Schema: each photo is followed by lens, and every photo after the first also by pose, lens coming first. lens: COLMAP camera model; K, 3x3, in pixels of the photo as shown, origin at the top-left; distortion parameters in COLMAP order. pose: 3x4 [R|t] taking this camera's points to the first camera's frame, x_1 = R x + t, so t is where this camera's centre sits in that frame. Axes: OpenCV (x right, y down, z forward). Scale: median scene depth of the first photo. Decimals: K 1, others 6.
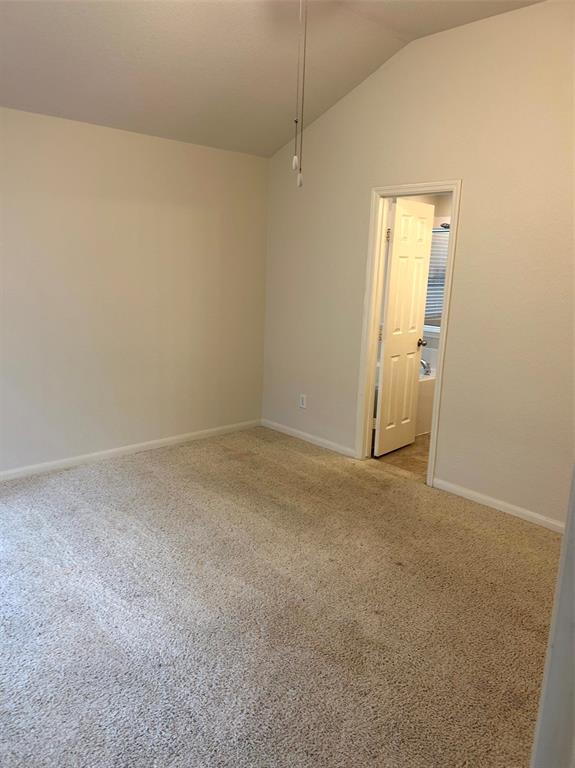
lens RADIAL K [[582.8, 0, 287.5], [0, 582.8, 384.0], [0, 0, 1]] dist [0.057954, -0.058013]
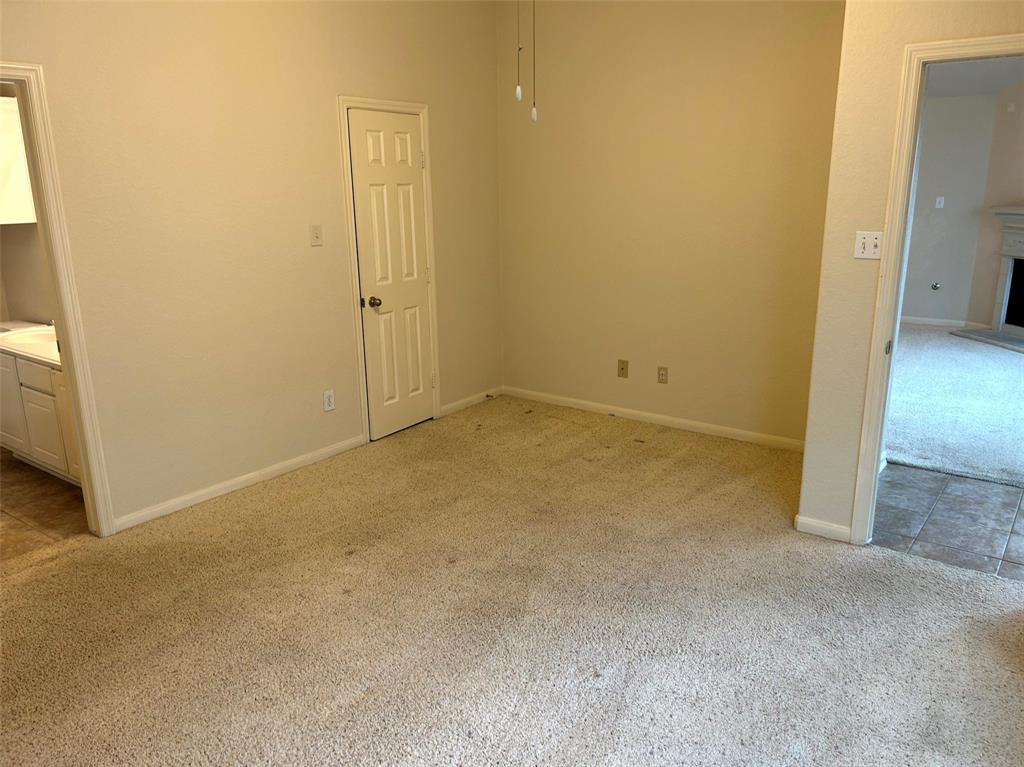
lens RADIAL K [[777.0, 0, 509.7], [0, 777.0, 392.4], [0, 0, 1]] dist [0.057954, -0.058013]
pose [[-0.180166, -0.290216, 0.939848, -0.833489], [0.214644, 0.920858, 0.325498, -0.223016], [-0.959931, 0.260377, -0.103614, 0.814452]]
